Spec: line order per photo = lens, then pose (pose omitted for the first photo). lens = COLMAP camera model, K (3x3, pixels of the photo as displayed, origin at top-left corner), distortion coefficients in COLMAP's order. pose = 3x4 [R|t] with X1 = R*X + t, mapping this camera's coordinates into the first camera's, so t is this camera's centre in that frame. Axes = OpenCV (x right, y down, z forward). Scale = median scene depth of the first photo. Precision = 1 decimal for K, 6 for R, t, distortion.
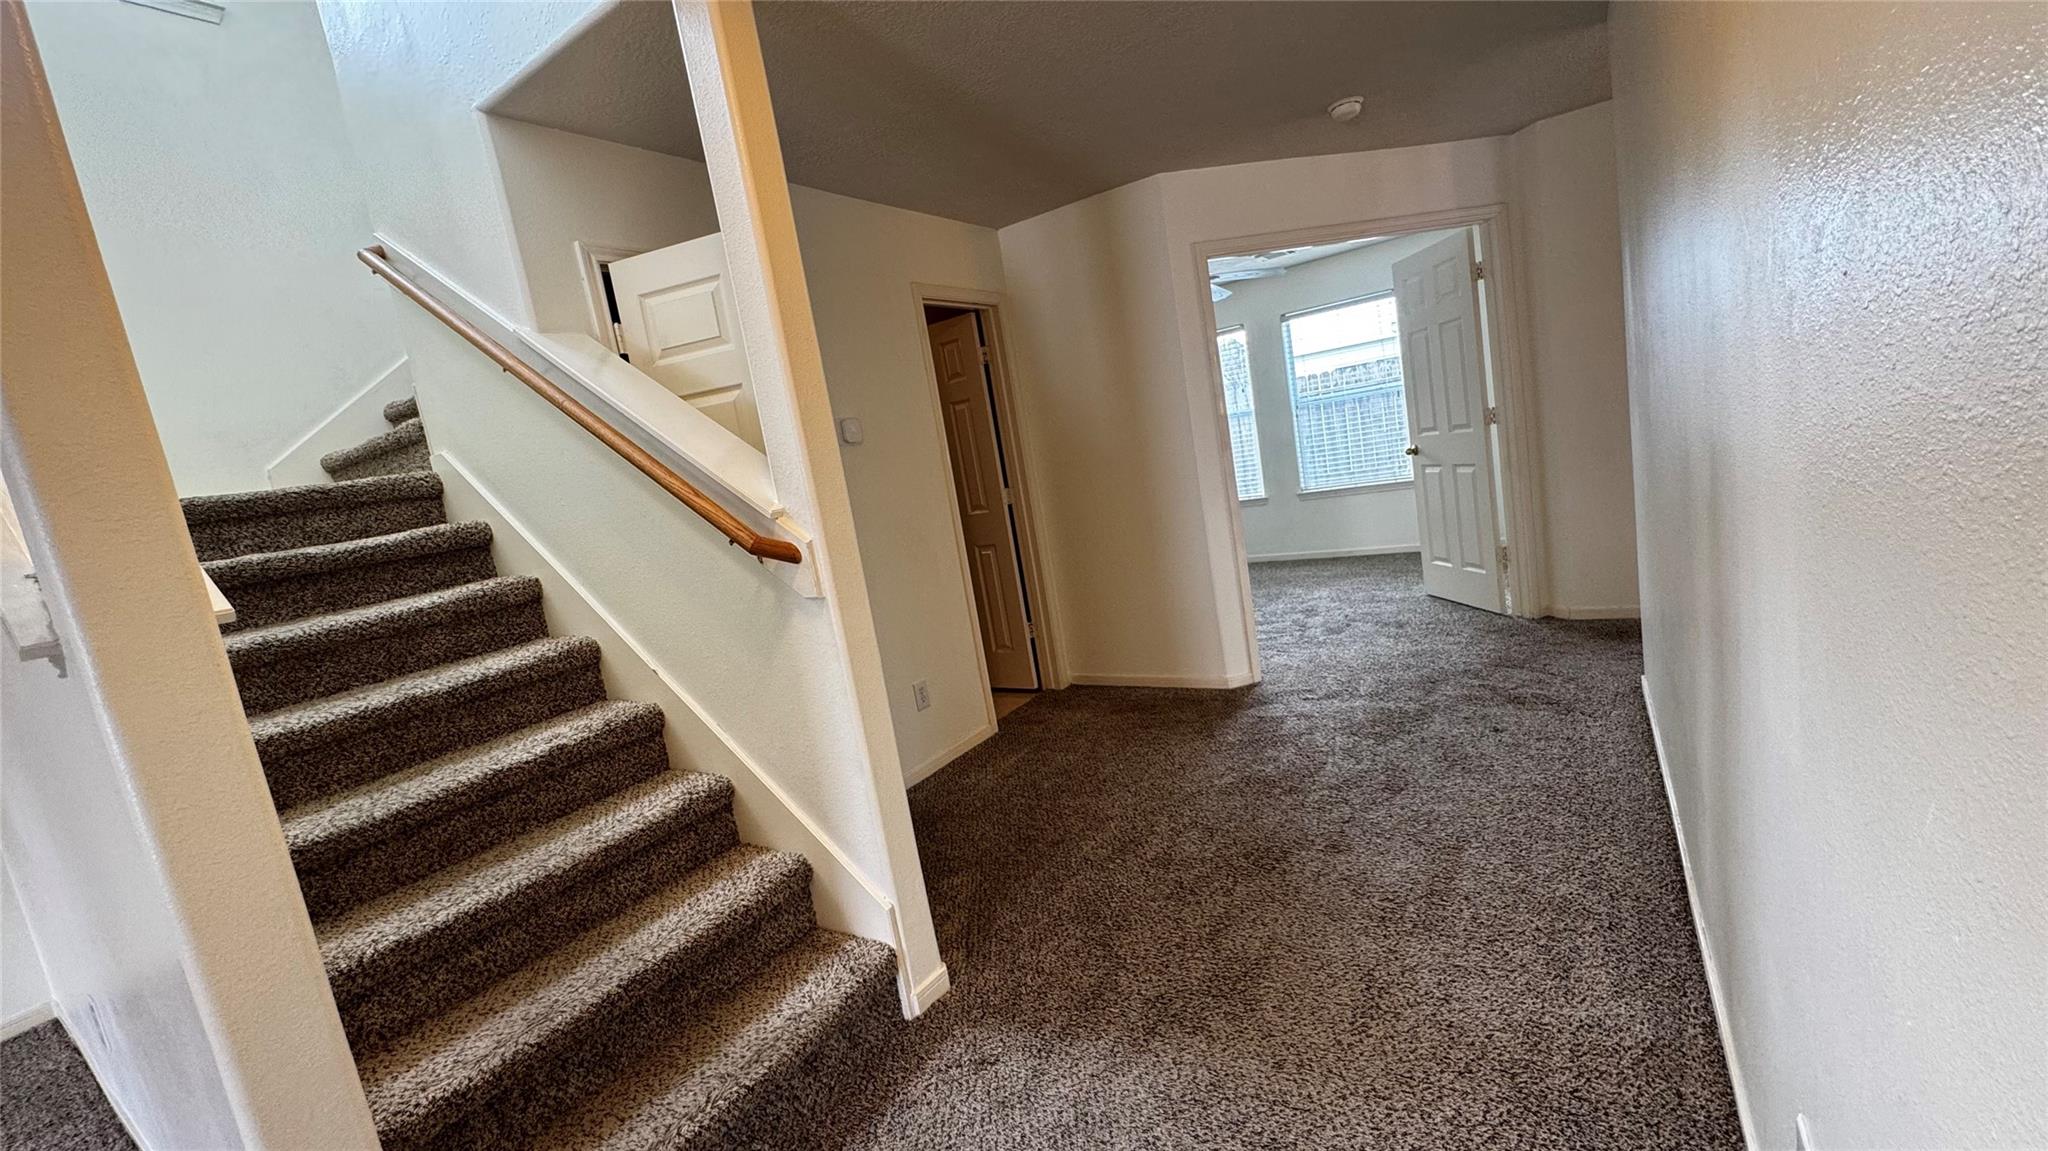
lens RADIAL K [[822.0, 0, 1019.6], [0, 822.0, 579.1], [0, 0, 1]] dist [-0.004871, 0.000875]
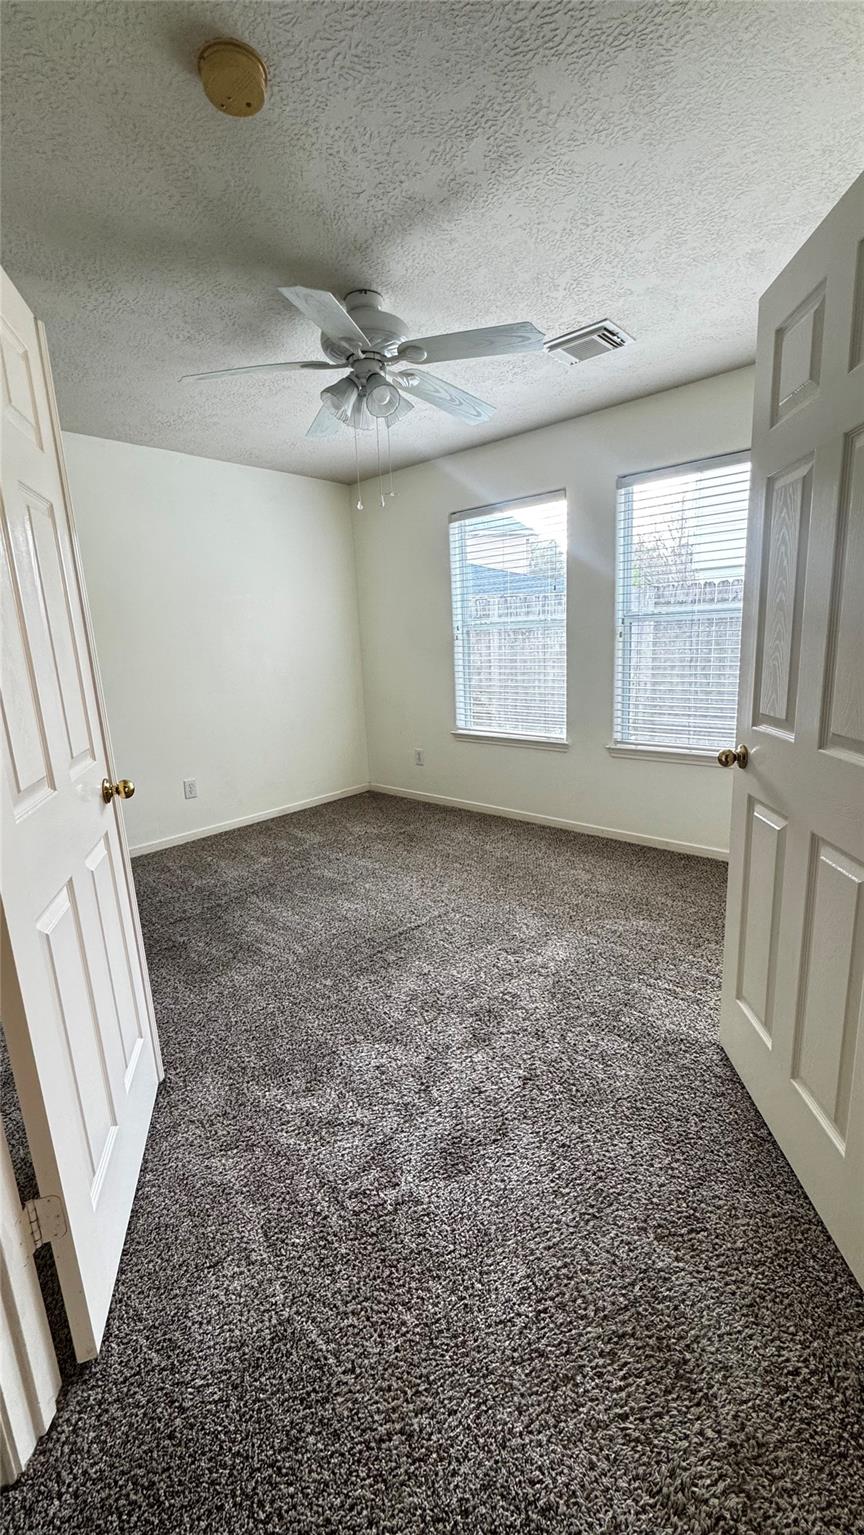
lens RADIAL K [[616.1, 0, 430.0], [0, 616.1, 769.9], [0, 0, 1]] dist [-0.004871, 0.000875]
pose [[0.981876, 0.151019, -0.114513, 0.411042], [-0.141778, 0.986243, 0.084998, -0.174959], [0.125773, -0.067222, 0.989779, 0.757460]]
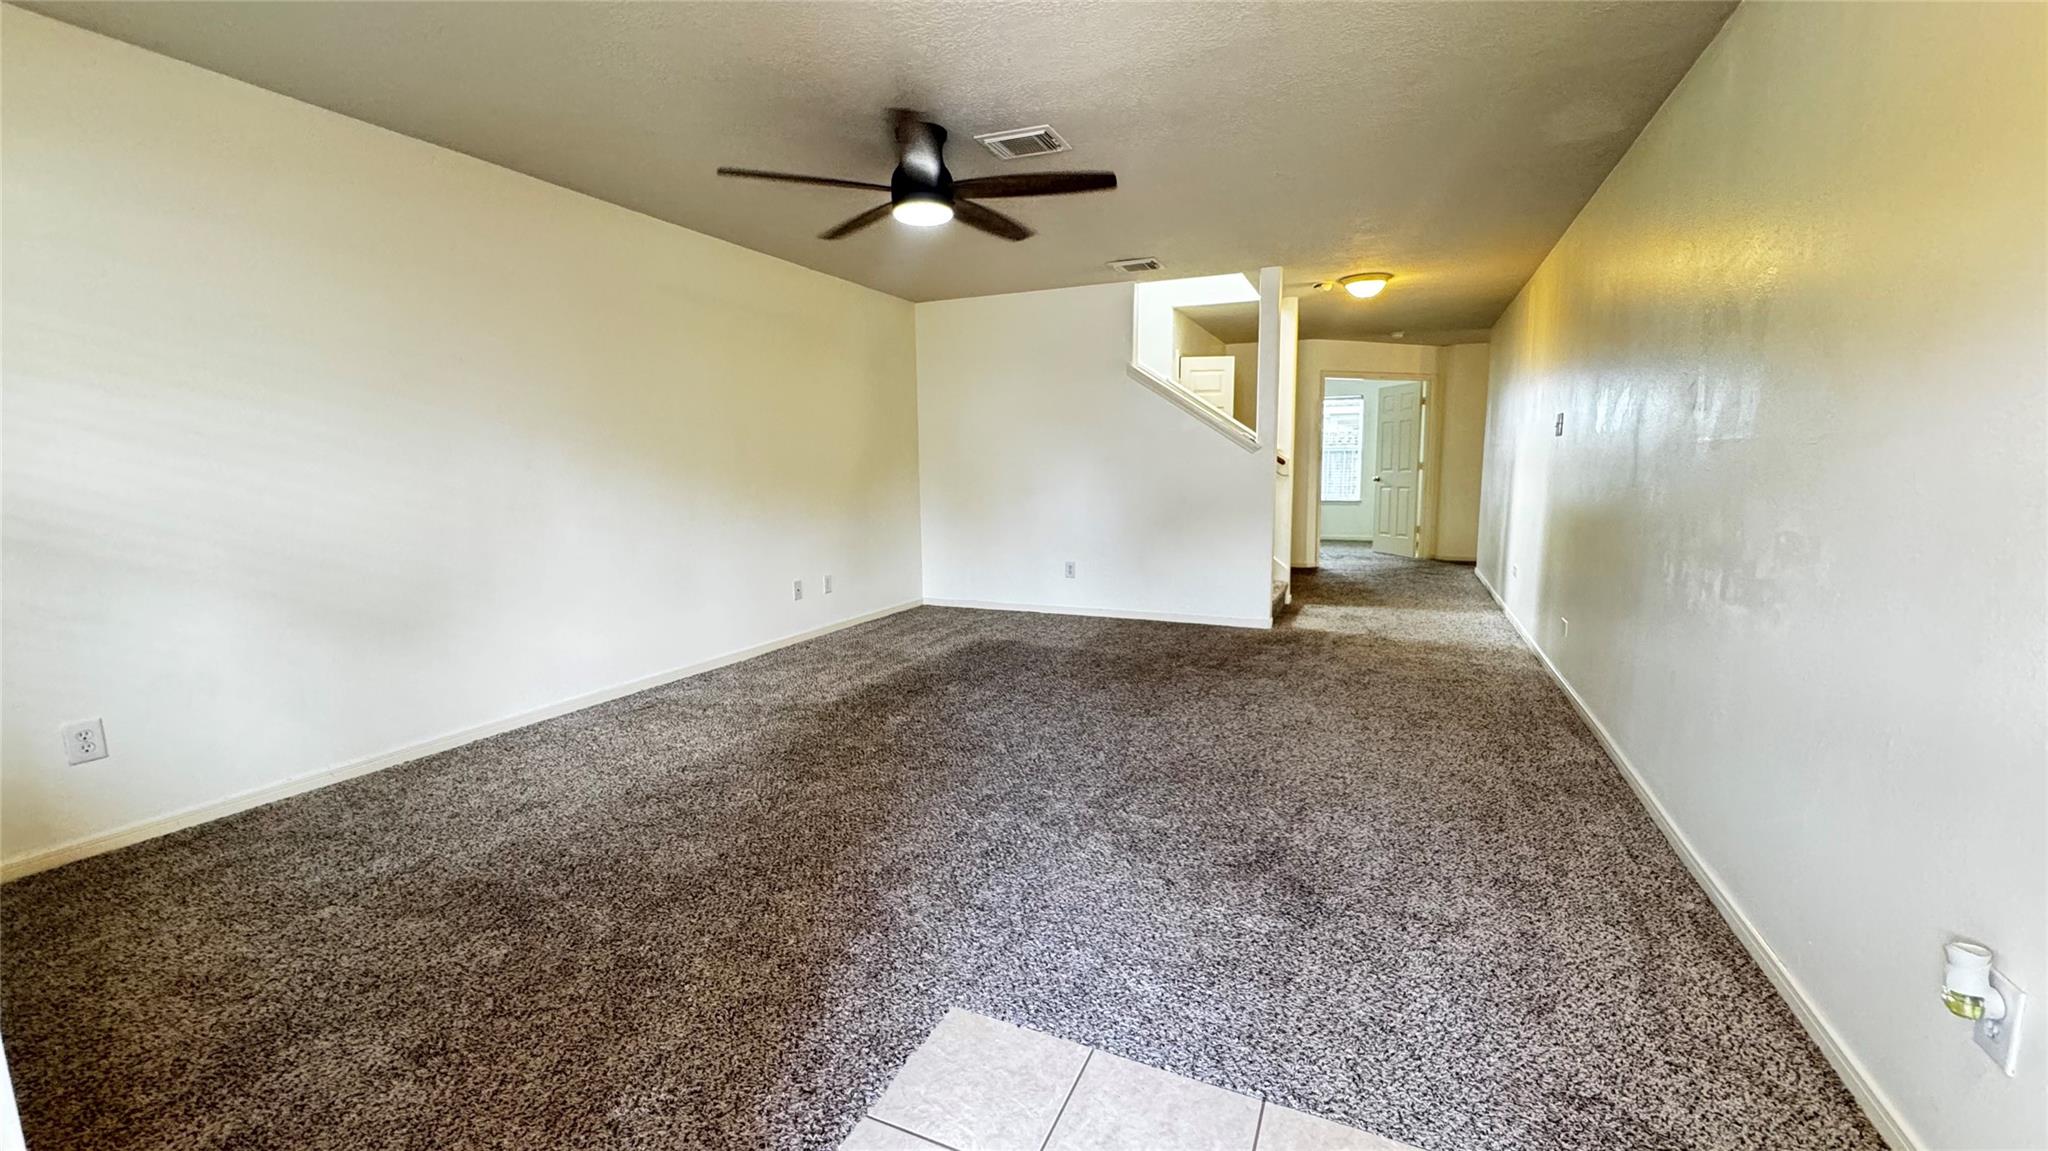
lens RADIAL K [[822.0, 0, 1022.8], [0, 822.0, 572.6], [0, 0, 1]] dist [-0.004871, 0.000875]
pose [[0.974780, 0.133137, 0.179108, -0.798397], [-0.128116, 0.990978, -0.039366, 0.299517], [-0.182733, 0.015426, 0.983042, -0.939106]]
